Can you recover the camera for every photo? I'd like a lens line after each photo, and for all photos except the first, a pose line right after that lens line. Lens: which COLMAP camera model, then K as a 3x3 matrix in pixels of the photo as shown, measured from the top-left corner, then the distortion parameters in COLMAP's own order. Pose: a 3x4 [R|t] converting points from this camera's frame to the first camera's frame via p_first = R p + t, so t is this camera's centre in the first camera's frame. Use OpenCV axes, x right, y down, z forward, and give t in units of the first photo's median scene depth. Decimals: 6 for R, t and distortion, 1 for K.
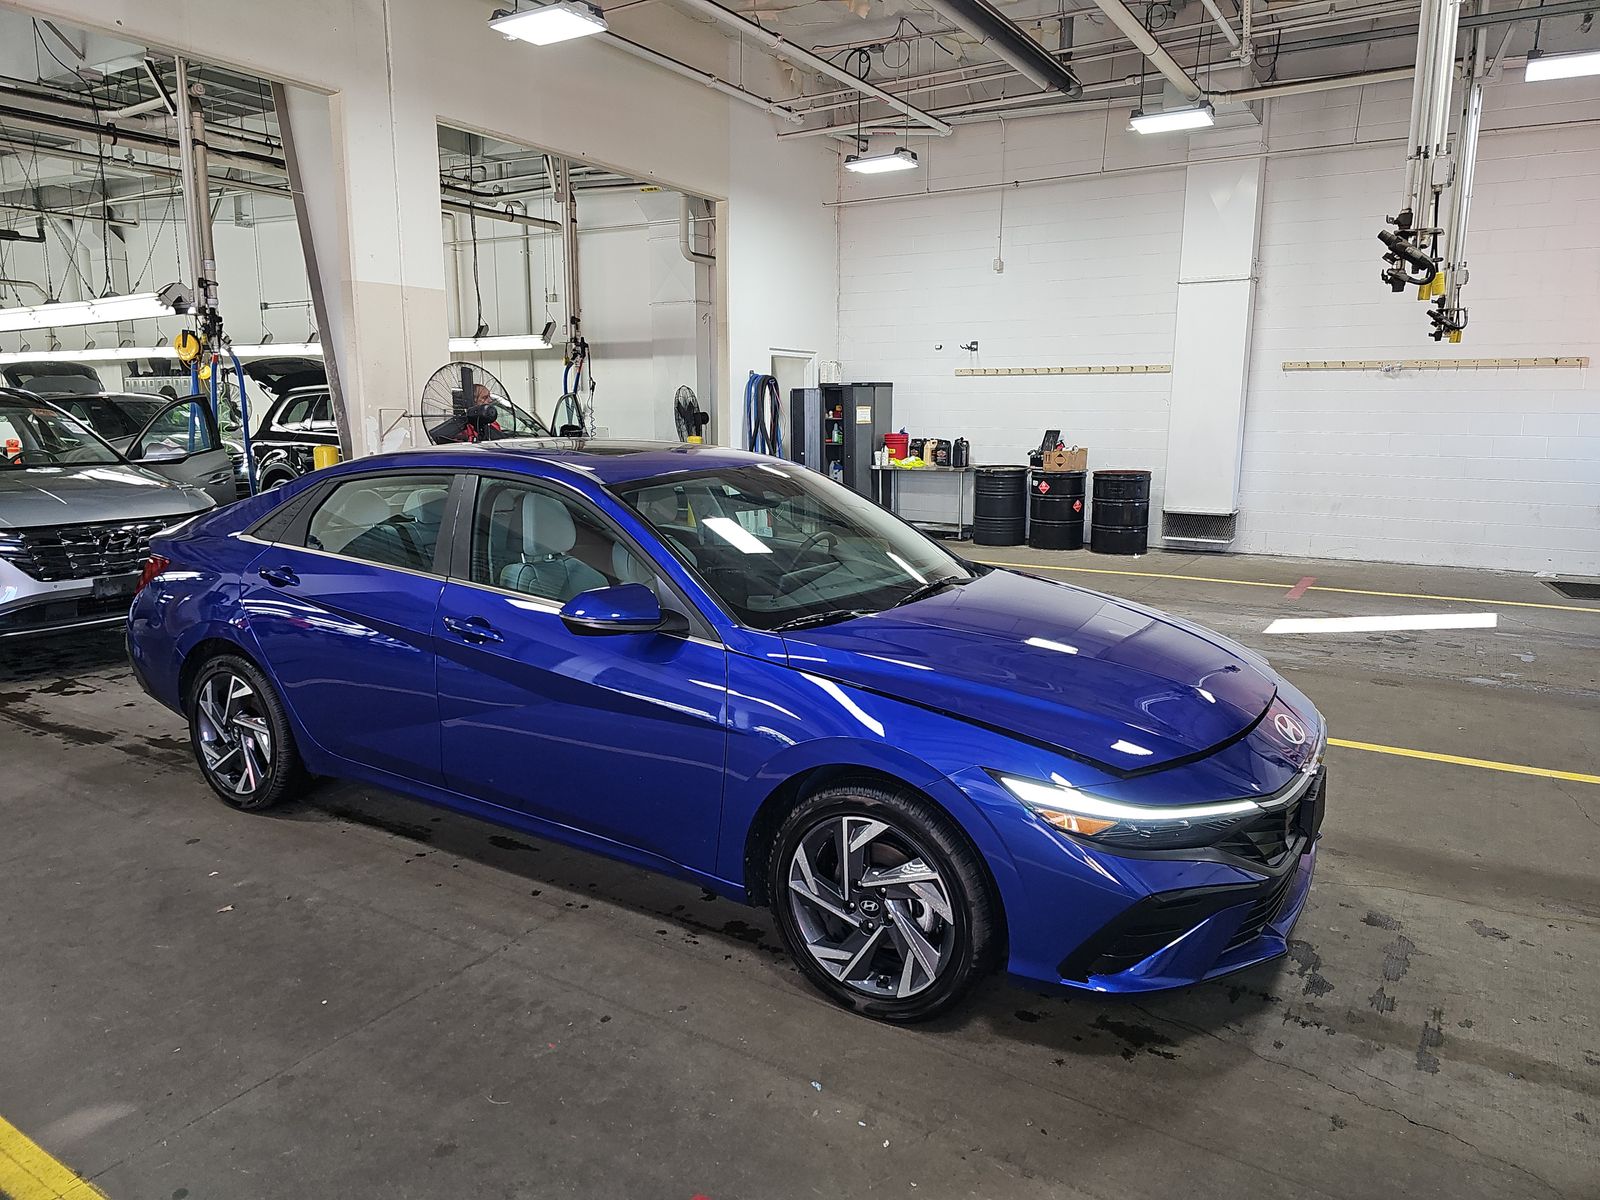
lens RADIAL K [[1048.1, 0, 810.9], [0, 1048.1, 592.1], [0, 0, 1]] dist [0.021437, -0.015258]
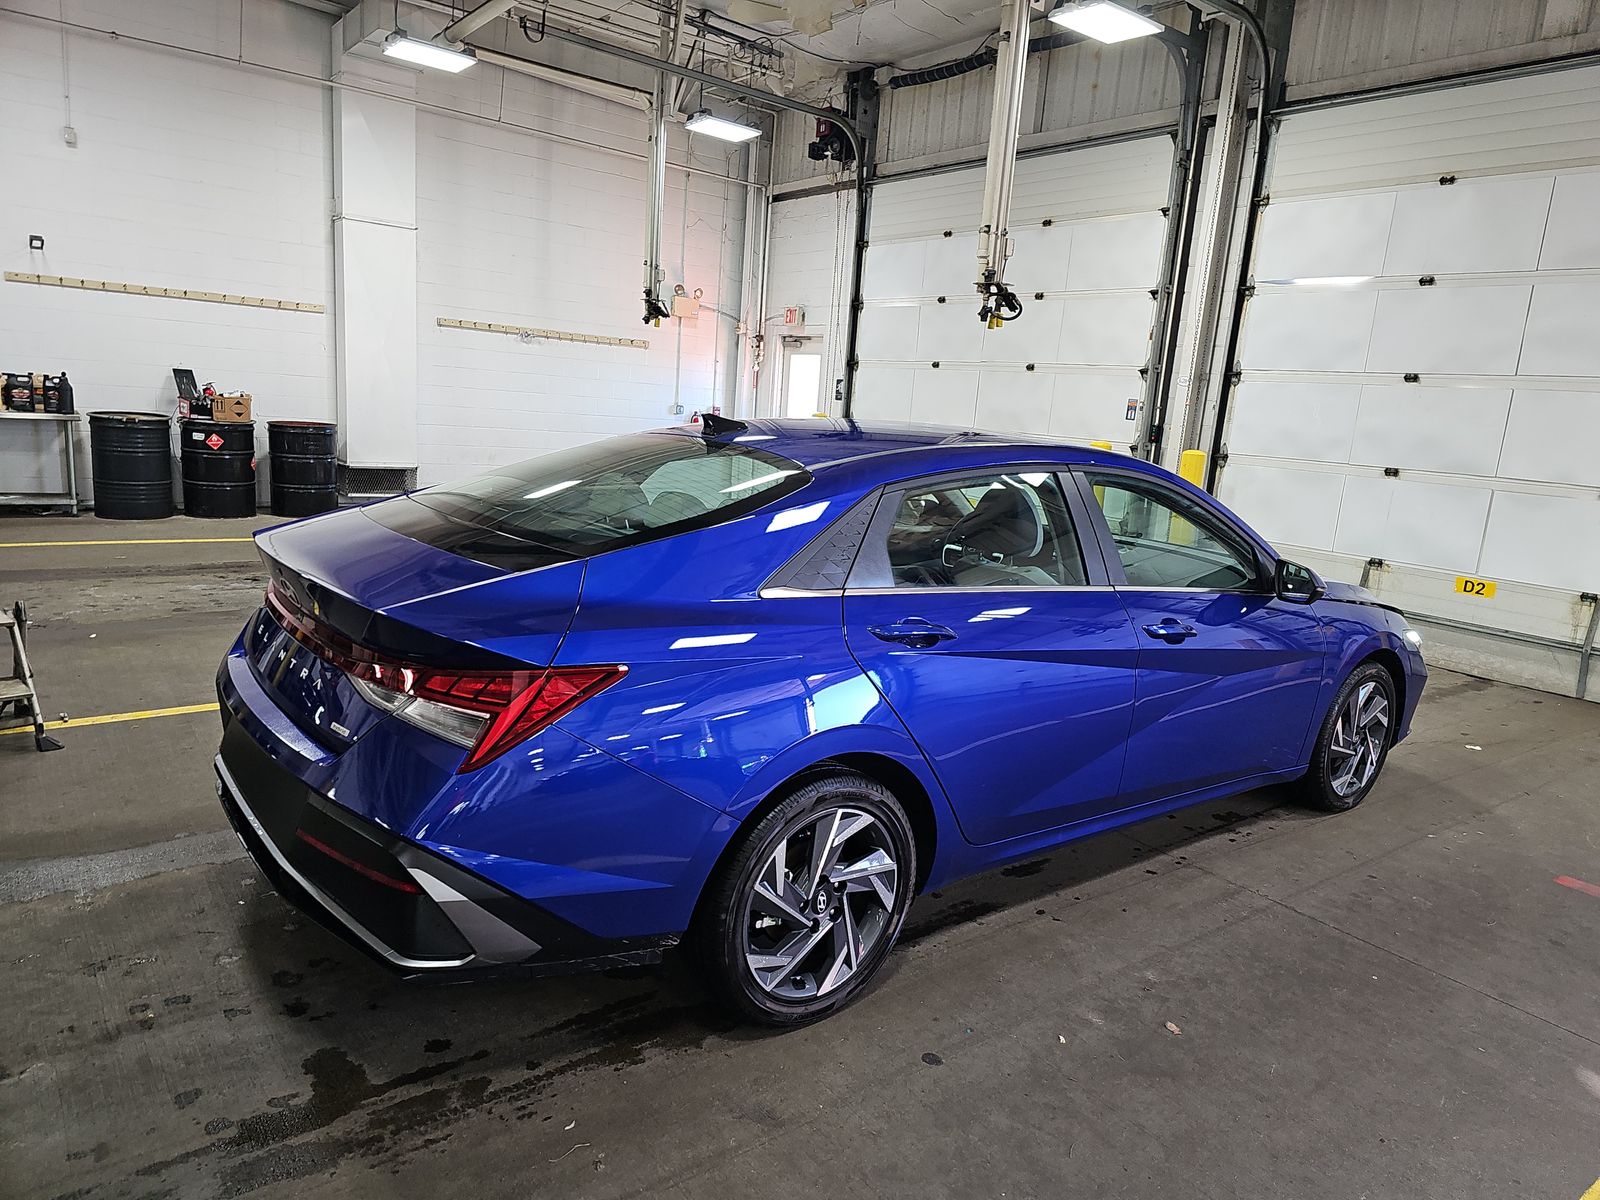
lens RADIAL K [[1048.1, 0, 805.7], [0, 1048.1, 614.1], [0, 0, 1]] dist [0.021437, -0.015258]
pose [[0.353411, -0.165276, 0.920752, -1.086126], [0.089237, 0.985737, 0.142689, -0.121709], [-0.931202, 0.031738, 0.363119, 0.777362]]
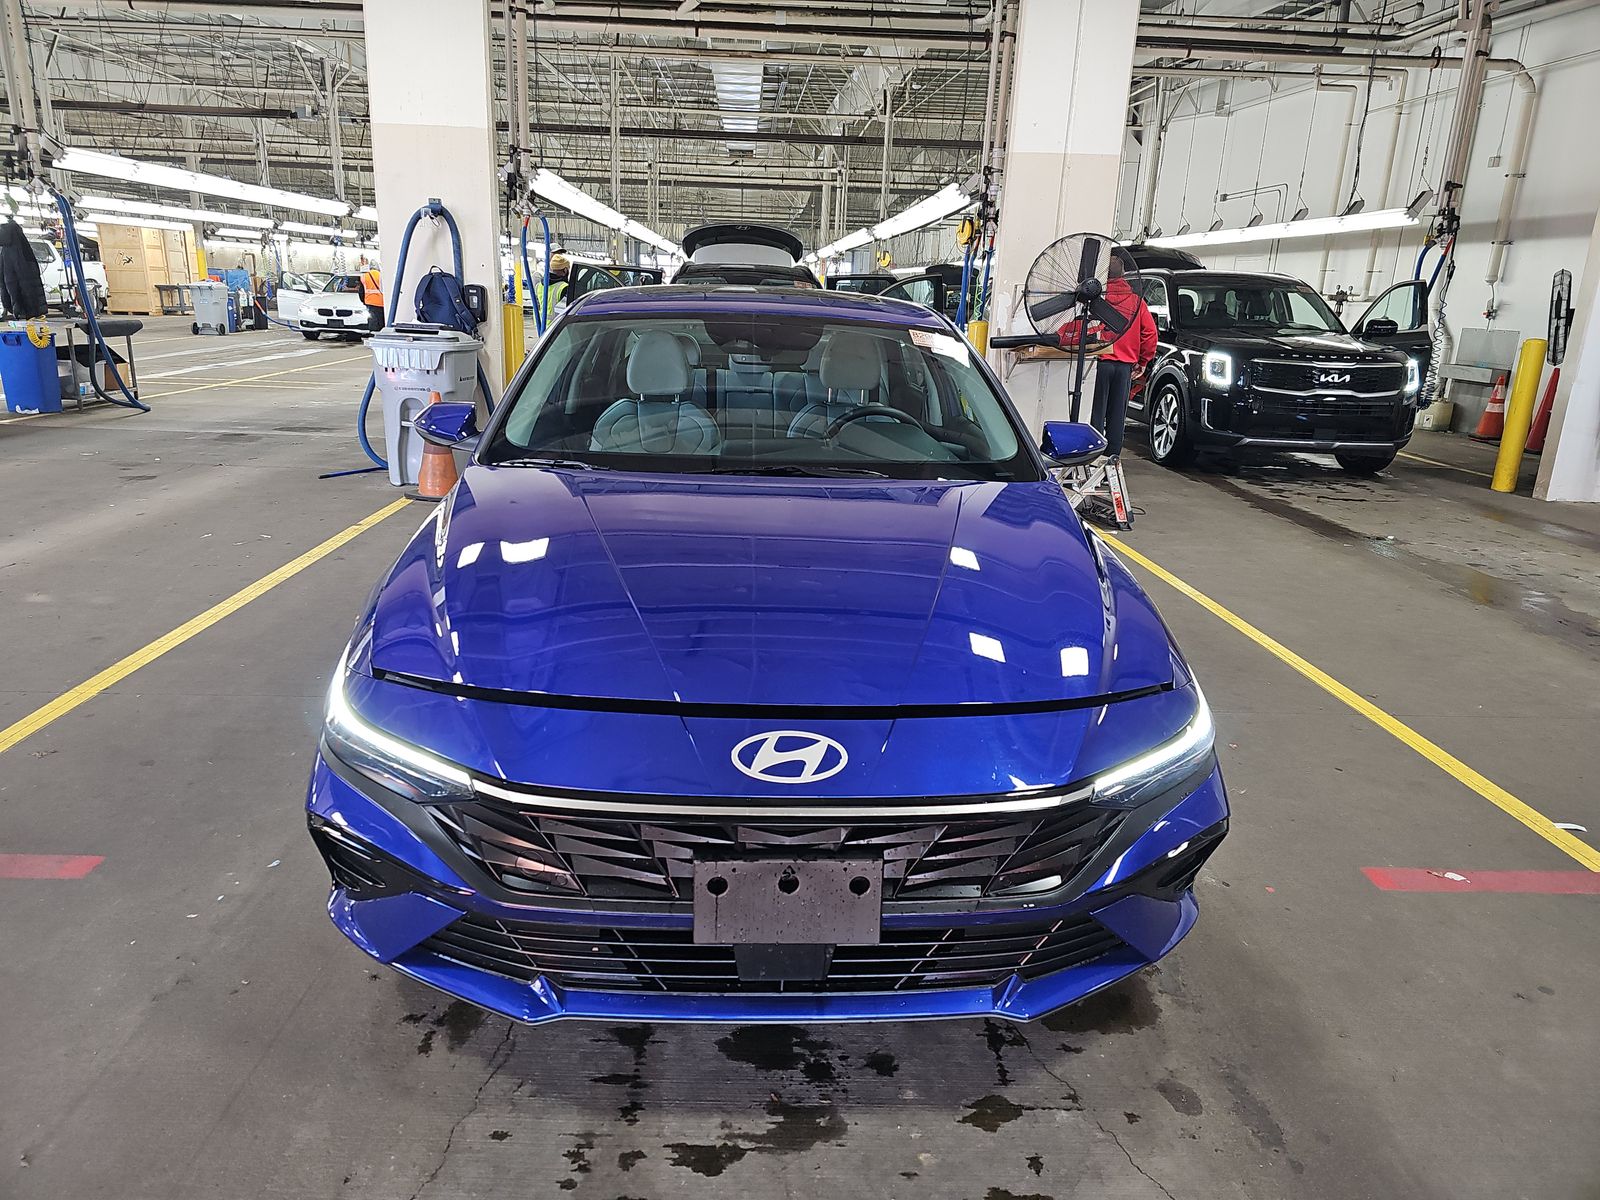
lens RADIAL K [[1048.1, 0, 801.0], [0, 1048.1, 607.5], [0, 0, 1]] dist [0.021437, -0.015258]
pose [[0.559644, 0.250538, -0.789955, 0.655355], [-0.173608, 0.967501, 0.183855, -0.044229], [0.810345, 0.034249, 0.584951, 0.479855]]
